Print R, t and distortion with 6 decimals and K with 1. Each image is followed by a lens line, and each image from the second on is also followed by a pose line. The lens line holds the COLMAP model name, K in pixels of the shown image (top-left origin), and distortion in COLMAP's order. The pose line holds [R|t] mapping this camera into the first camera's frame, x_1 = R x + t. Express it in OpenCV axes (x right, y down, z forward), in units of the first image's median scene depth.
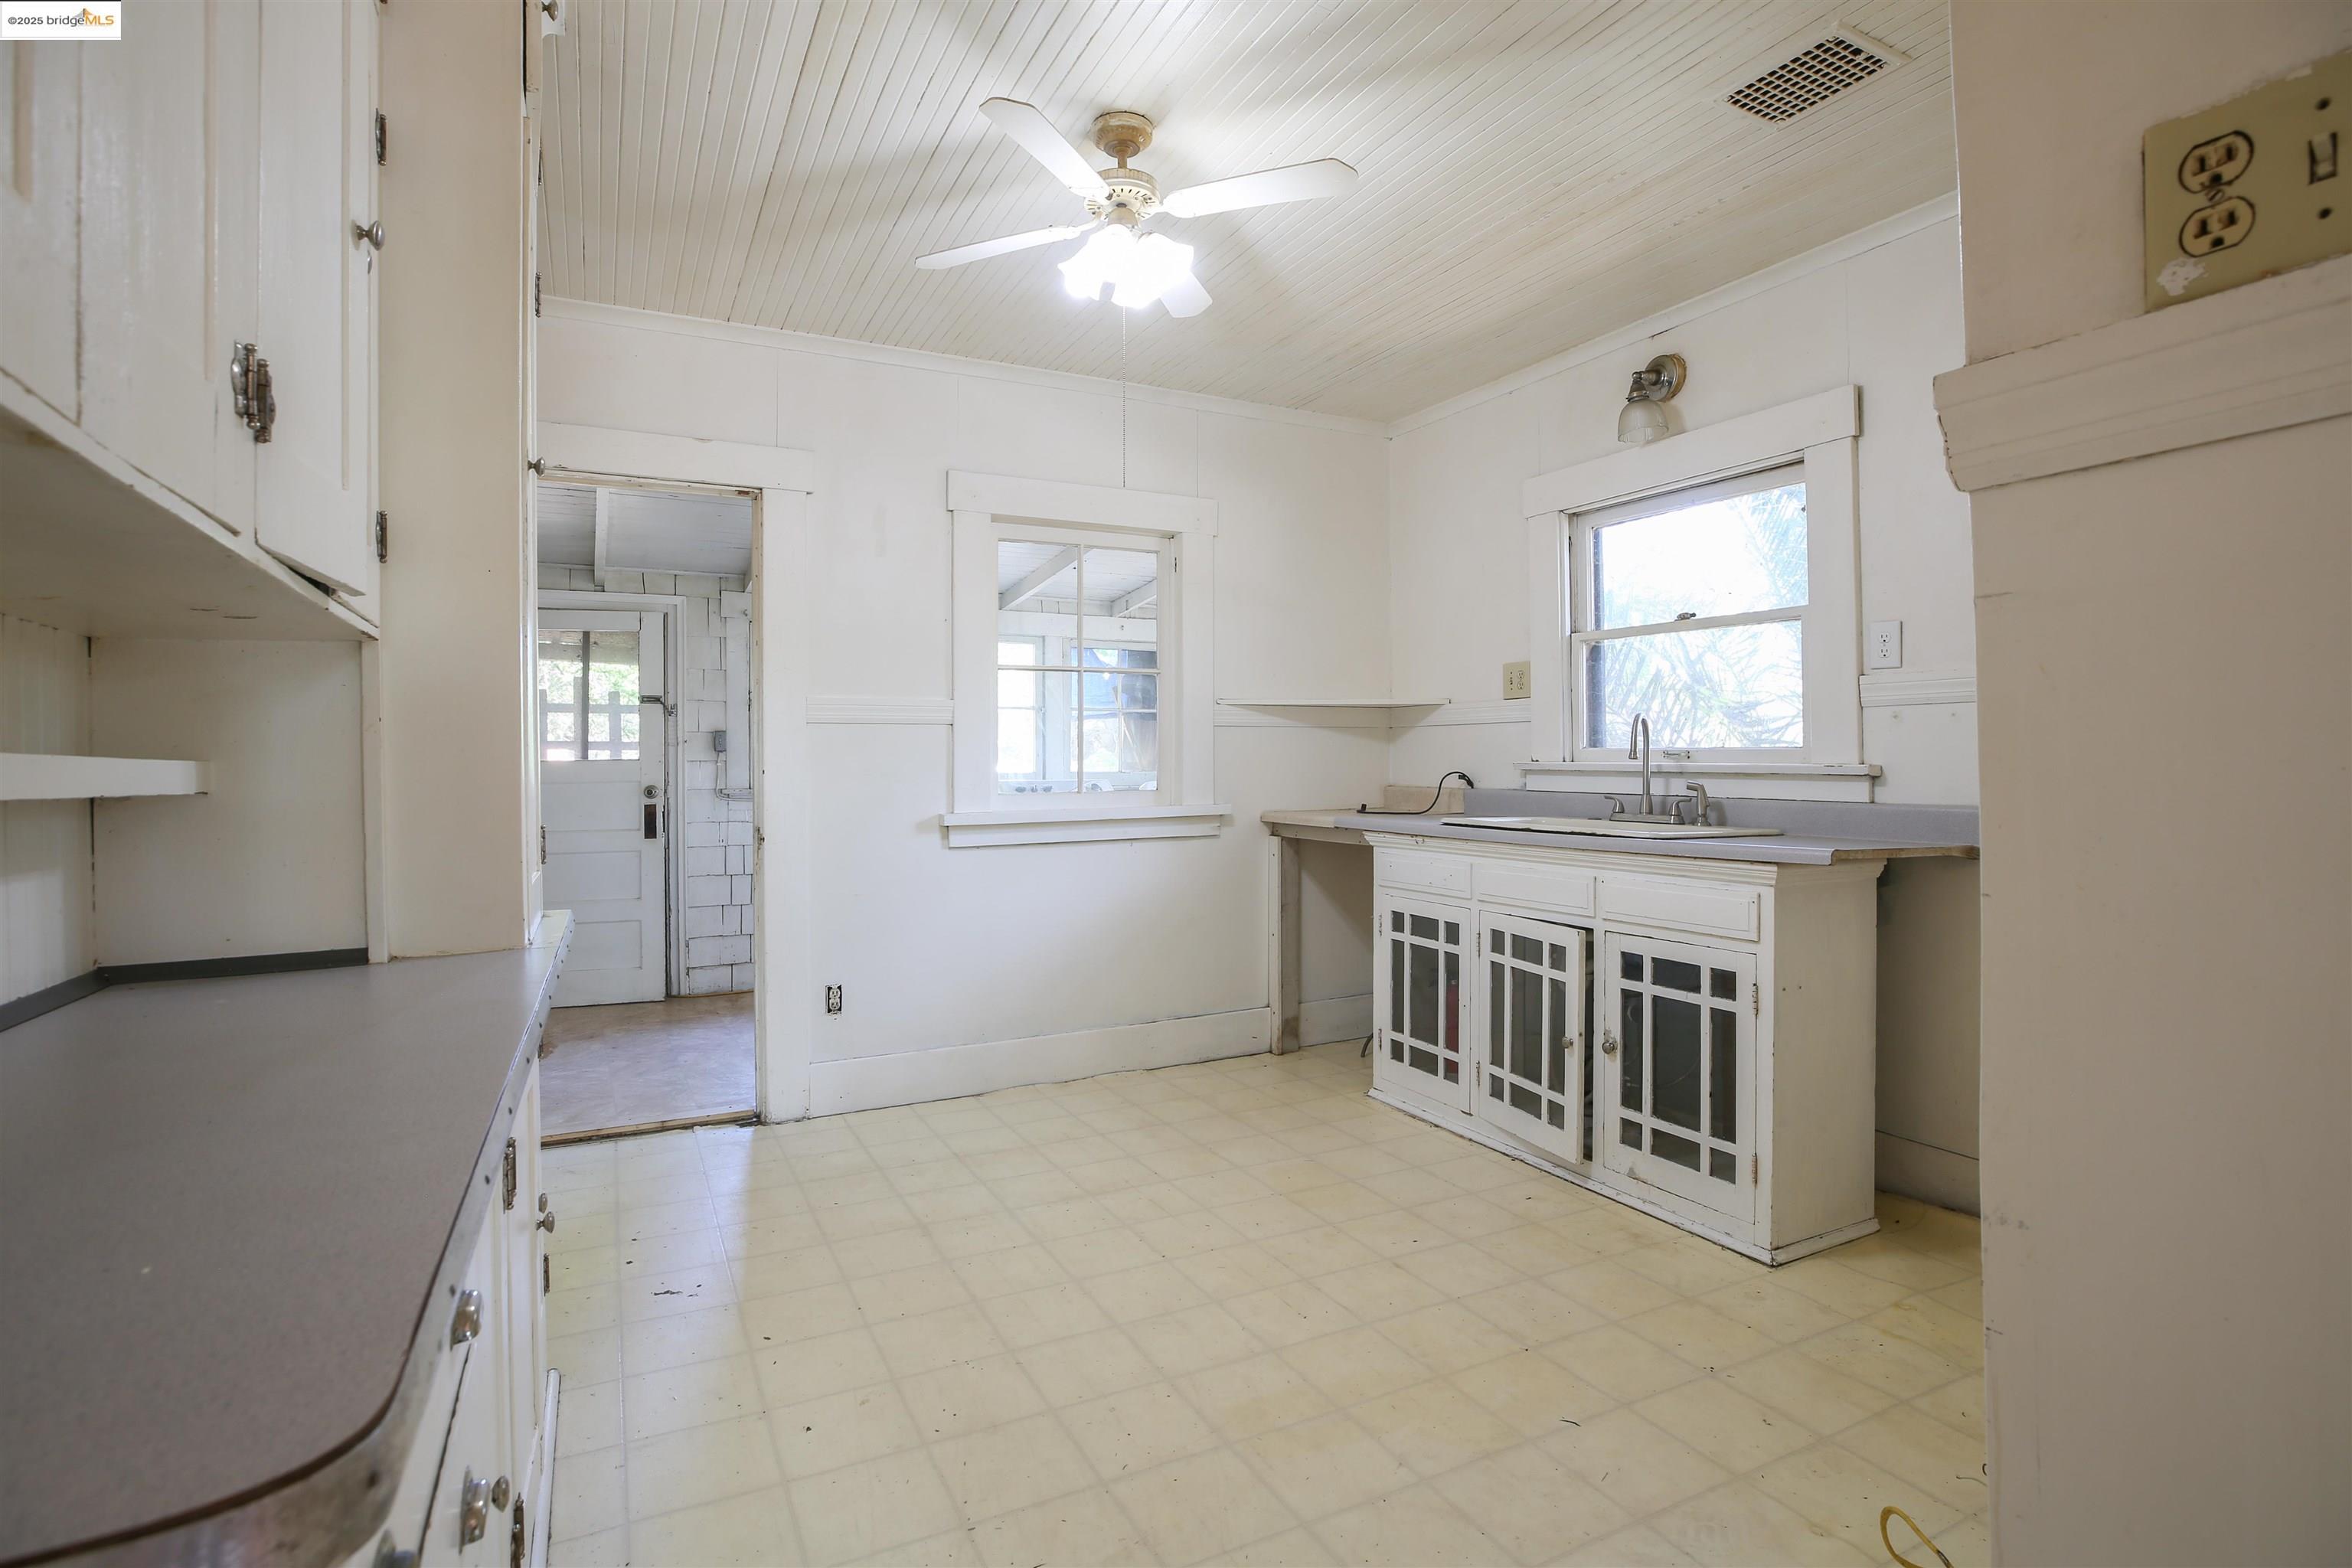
lens RADIAL K [[1077.1, 0, 1184.2], [0, 1077.1, 773.7], [0, 0, 1]] dist [-0.028073, 0.004883]
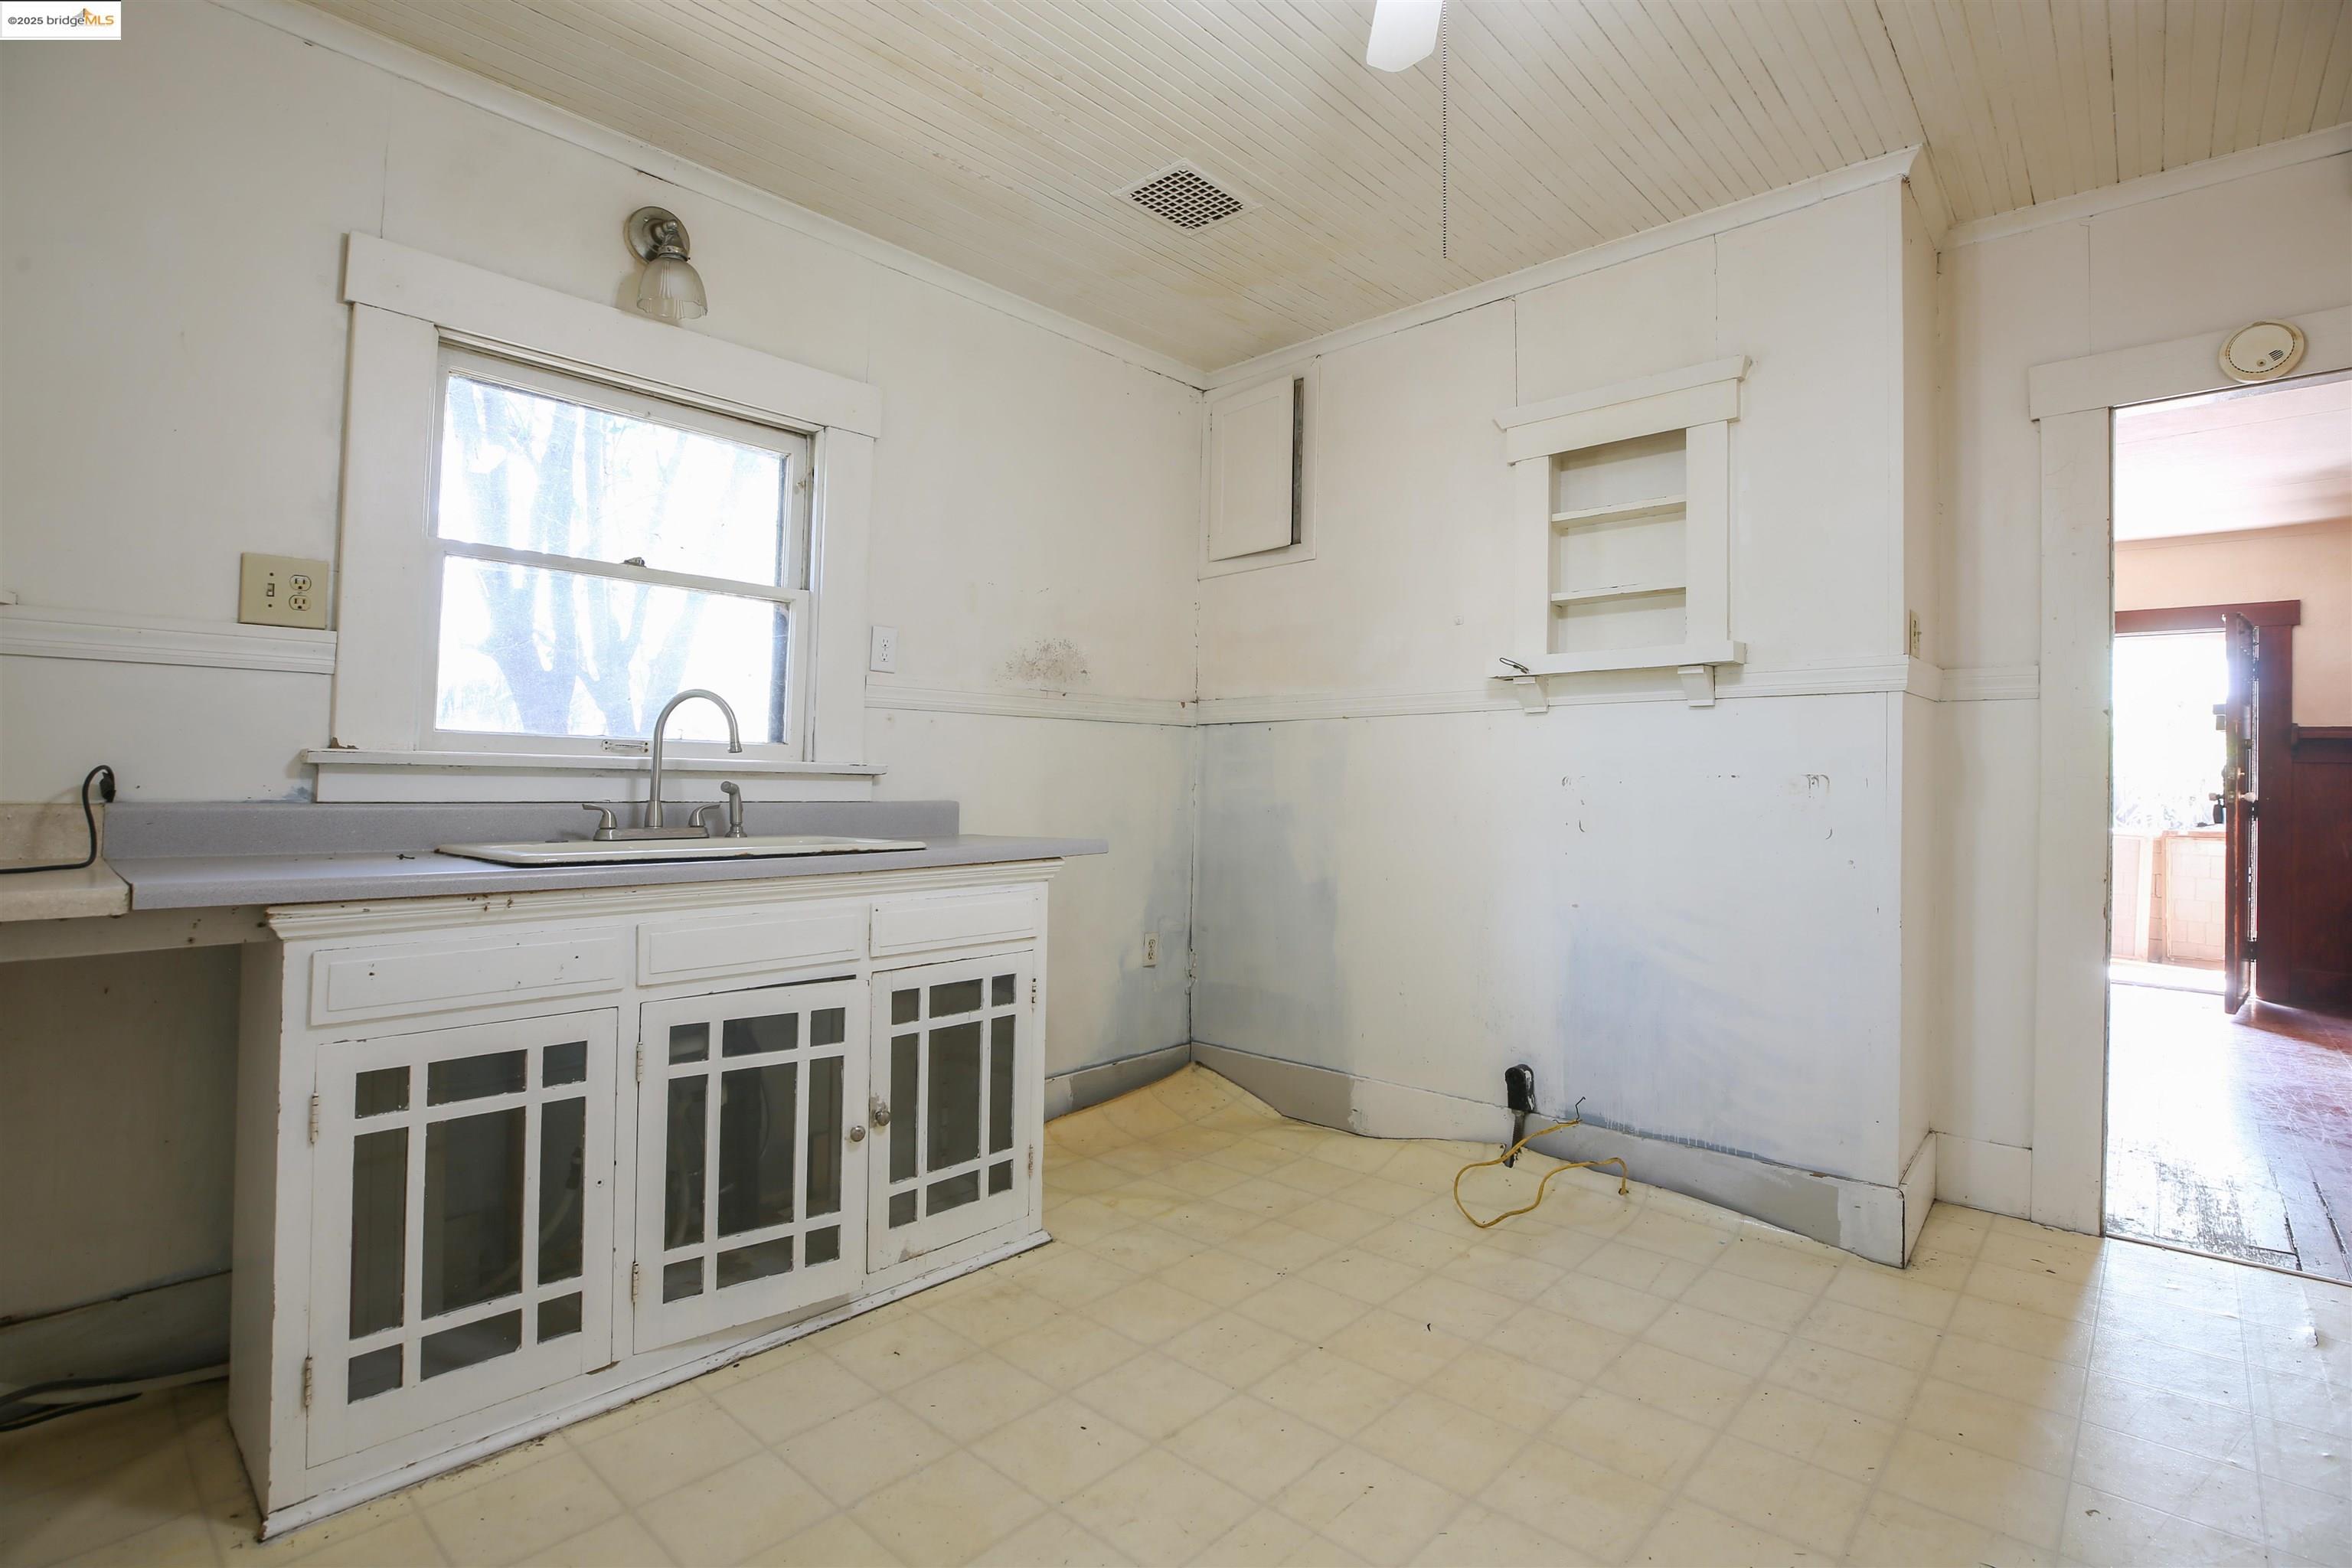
lens RADIAL K [[1077.1, 0, 1188.9], [0, 1077.1, 771.5], [0, 0, 1]] dist [-0.028073, 0.004883]
pose [[-0.309263, 0.003699, 0.950969, -0.397636], [-0.003962, 0.999979, -0.005178, 0.001975], [-0.950968, -0.005369, -0.309242, 0.949520]]
